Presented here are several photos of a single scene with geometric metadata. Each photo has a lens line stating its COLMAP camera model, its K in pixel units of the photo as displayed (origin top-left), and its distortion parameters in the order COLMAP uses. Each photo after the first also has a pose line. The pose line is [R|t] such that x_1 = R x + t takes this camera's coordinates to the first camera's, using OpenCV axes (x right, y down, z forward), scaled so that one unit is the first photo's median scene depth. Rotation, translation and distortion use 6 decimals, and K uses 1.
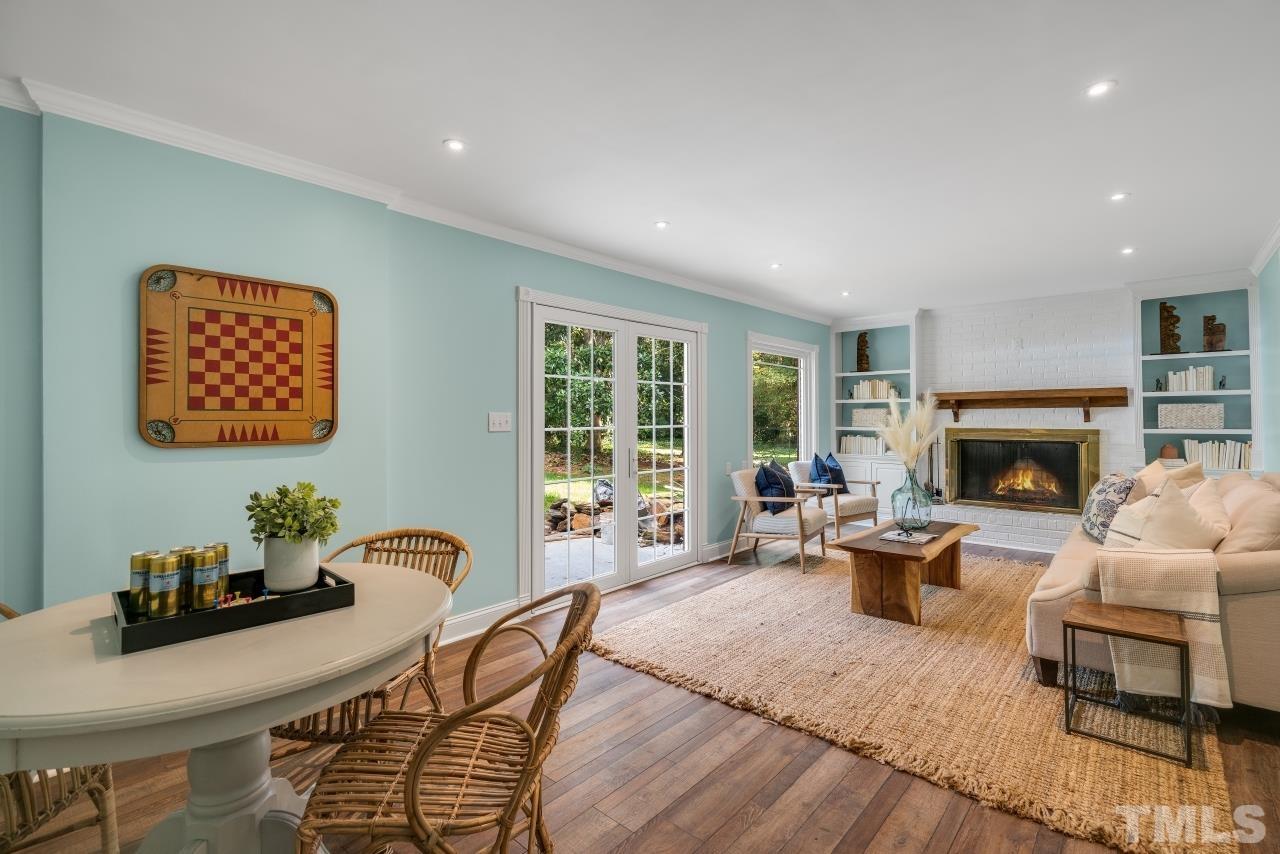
lens RADIAL K [[585.7, 0, 640.5], [0, 585.7, 422.6], [0, 0, 1]] dist [-0.000743, -0.000191]
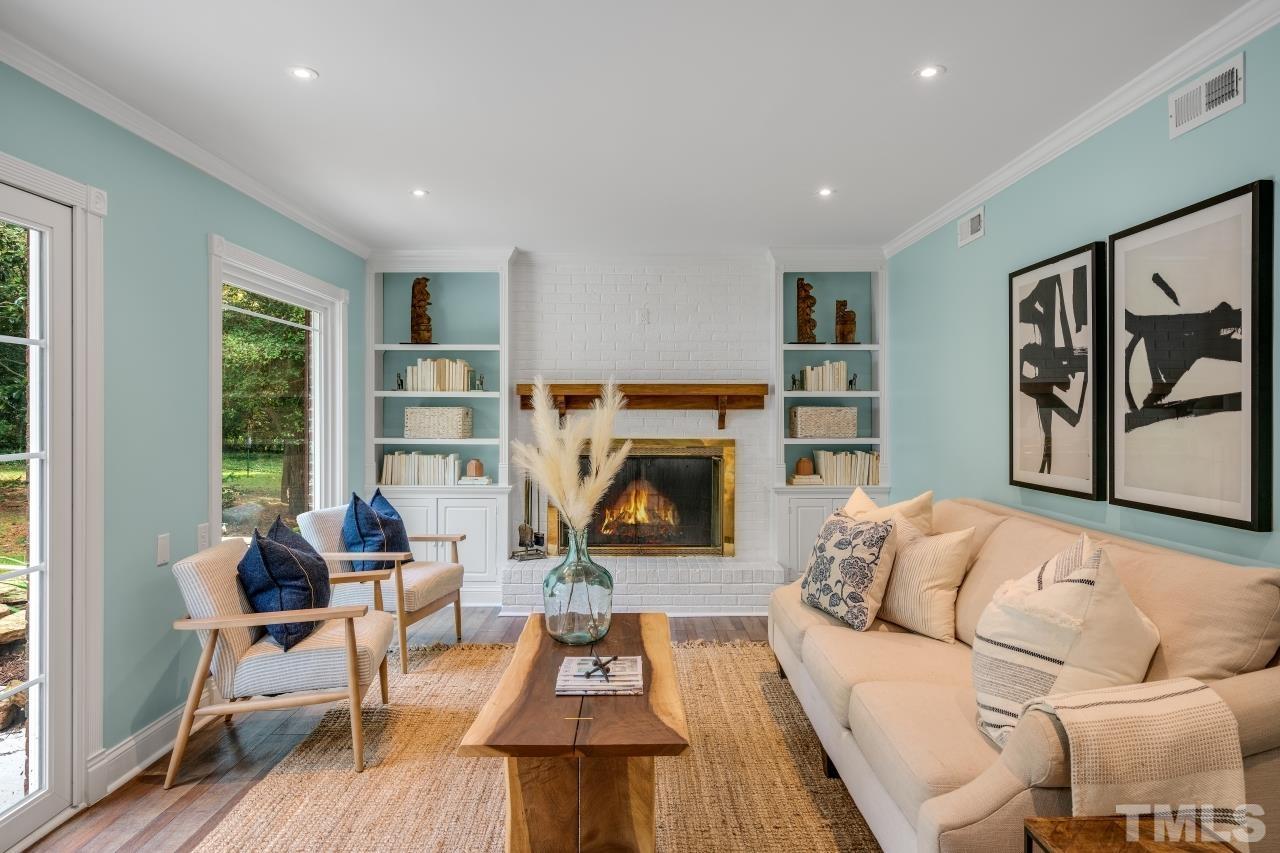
lens RADIAL K [[775.0, 0, 639.1], [0, 775.0, 412.7], [0, 0, 1]] dist [0.010361, 0.002105]
pose [[0.746466, 0.004103, 0.665411, 0.032968], [0.001263, 0.999970, -0.007584, -0.015772], [-0.665422, 0.006502, 0.746439, 0.361690]]
